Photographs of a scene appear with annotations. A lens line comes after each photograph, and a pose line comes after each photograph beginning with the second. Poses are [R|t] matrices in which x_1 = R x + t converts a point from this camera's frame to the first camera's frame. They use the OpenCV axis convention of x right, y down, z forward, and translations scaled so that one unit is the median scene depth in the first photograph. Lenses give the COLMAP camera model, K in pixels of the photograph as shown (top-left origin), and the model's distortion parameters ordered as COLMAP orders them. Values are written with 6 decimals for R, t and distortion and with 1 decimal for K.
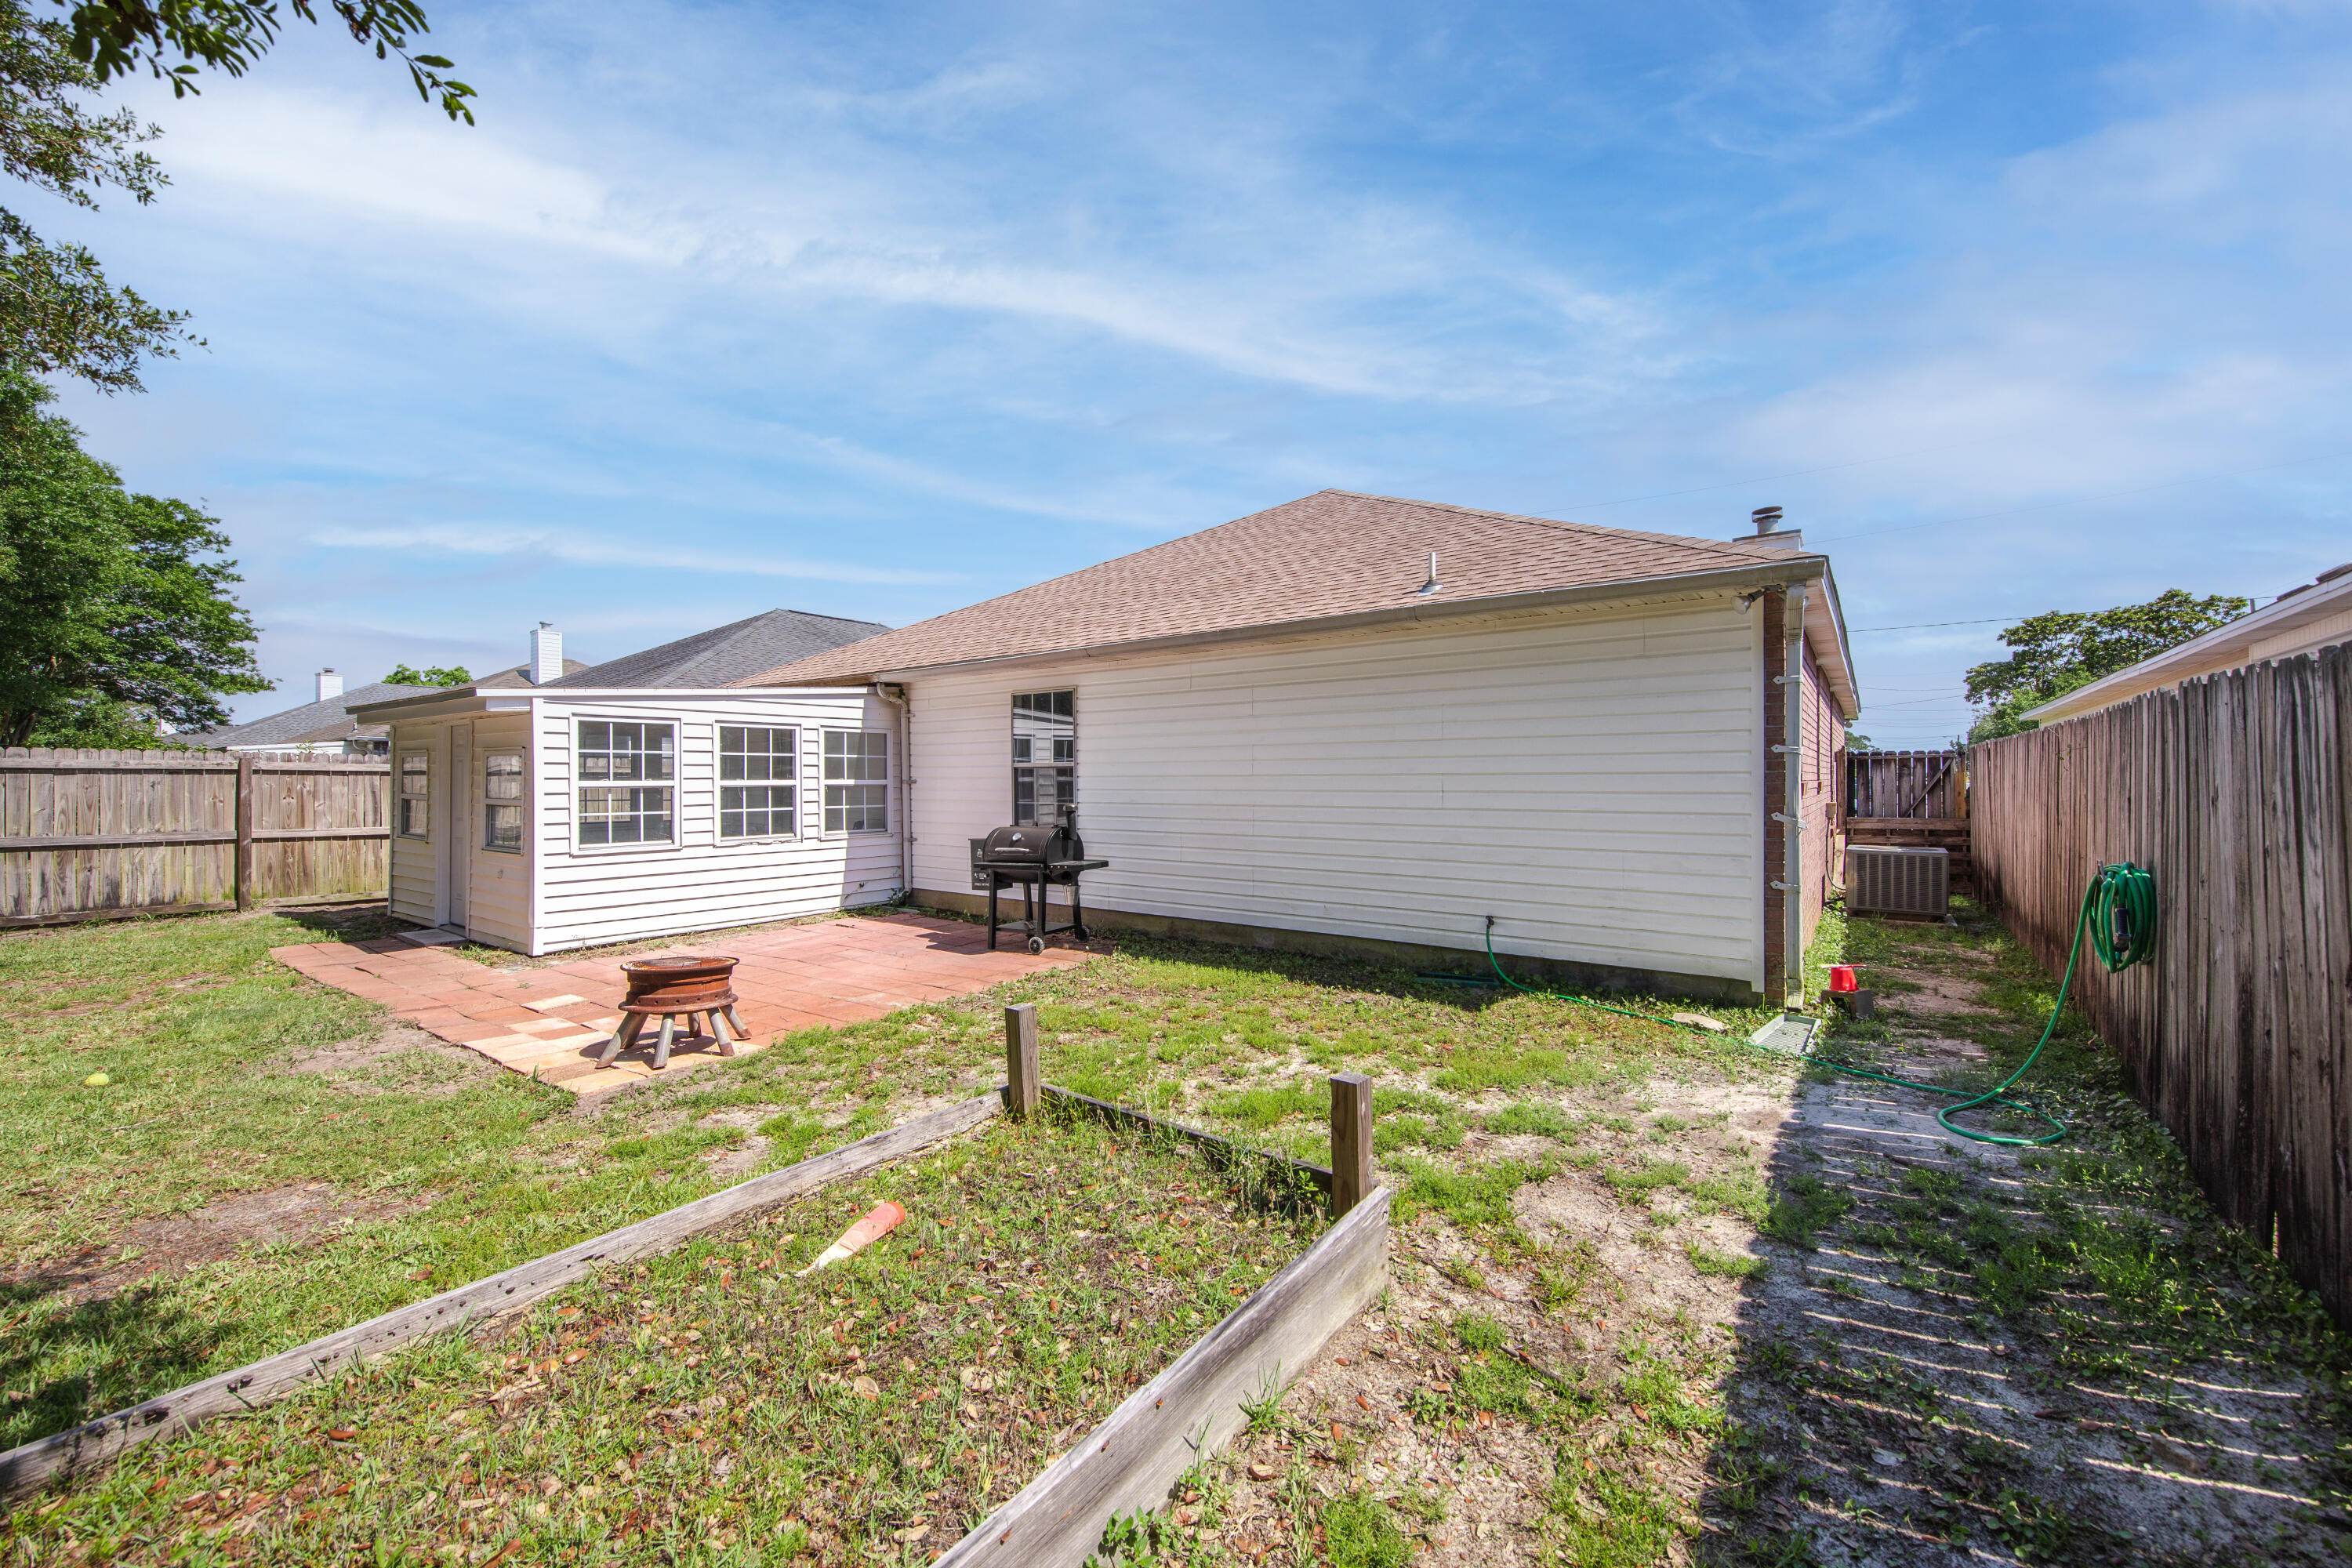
lens RADIAL K [[907.6, 0, 1169.8], [0, 907.6, 776.9], [0, 0, 1]] dist [0.006264, -0.000202]
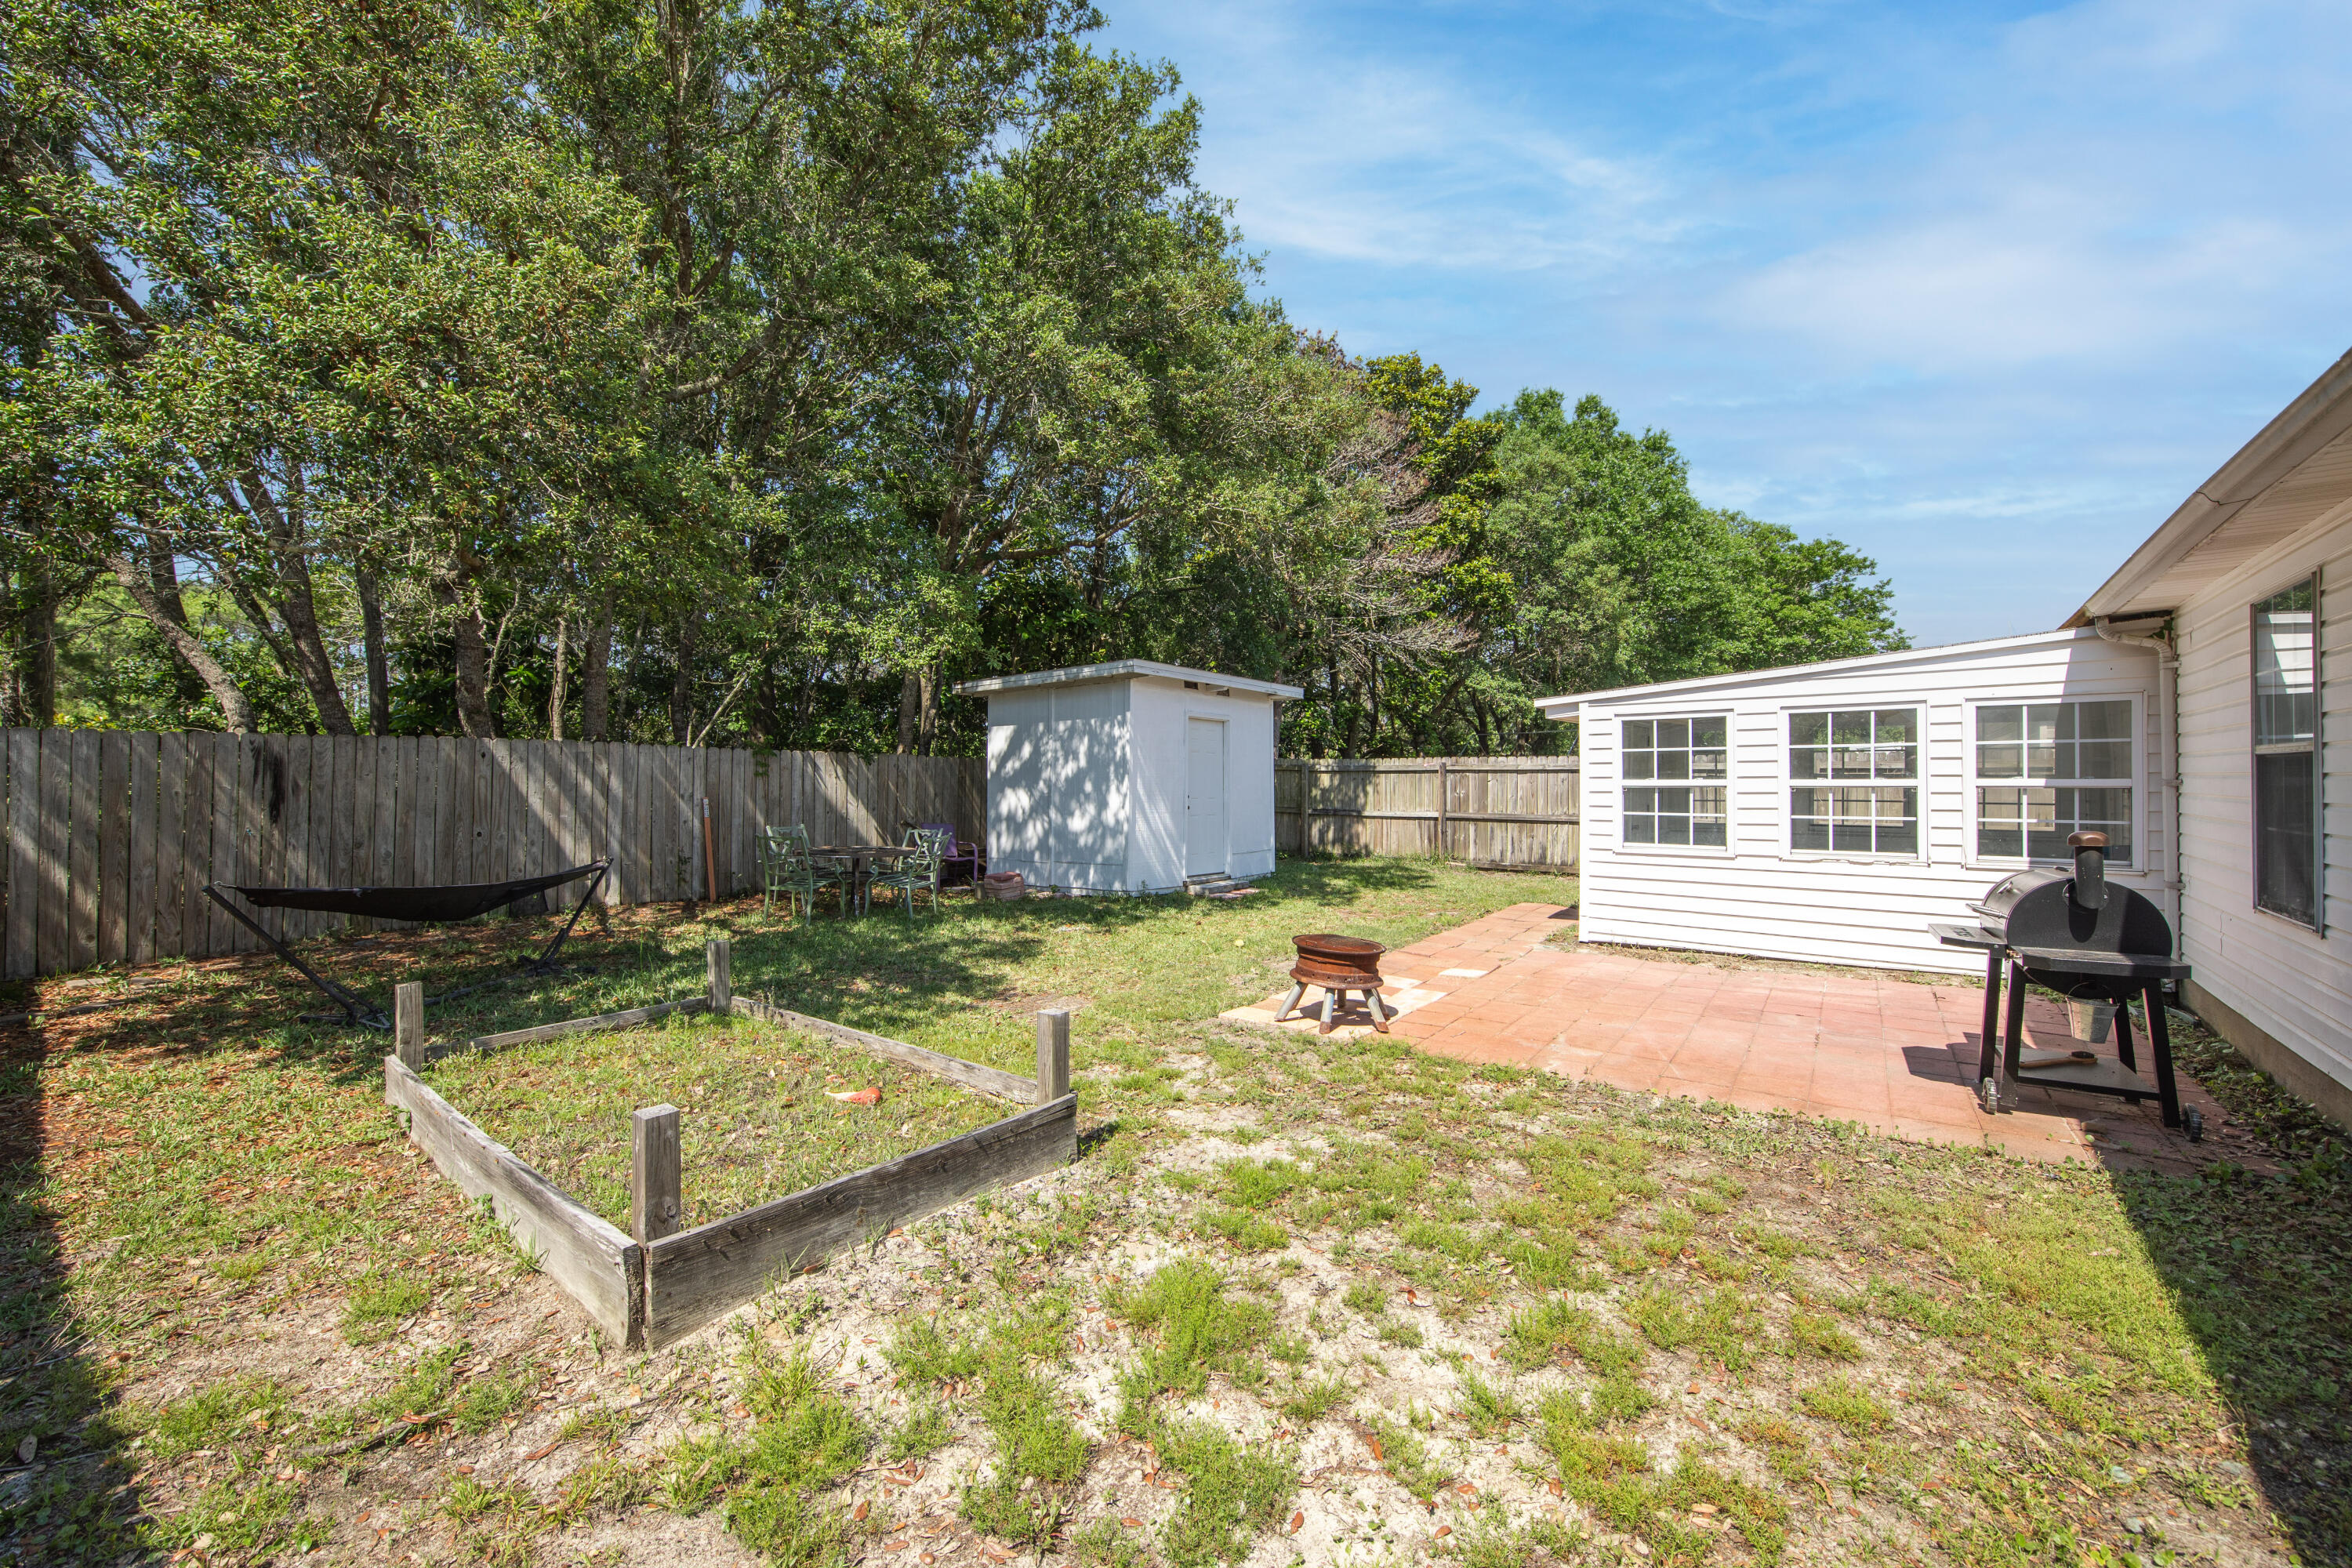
lens RADIAL K [[907.6, 0, 1169.8], [0, 907.6, 776.9], [0, 0, 1]] dist [0.006264, -0.000202]
pose [[-0.013008, 0.001362, -0.999914, 0.341323], [0.003910, 0.999991, 0.001311, -0.001760], [0.999908, -0.003893, -0.013013, 0.467426]]
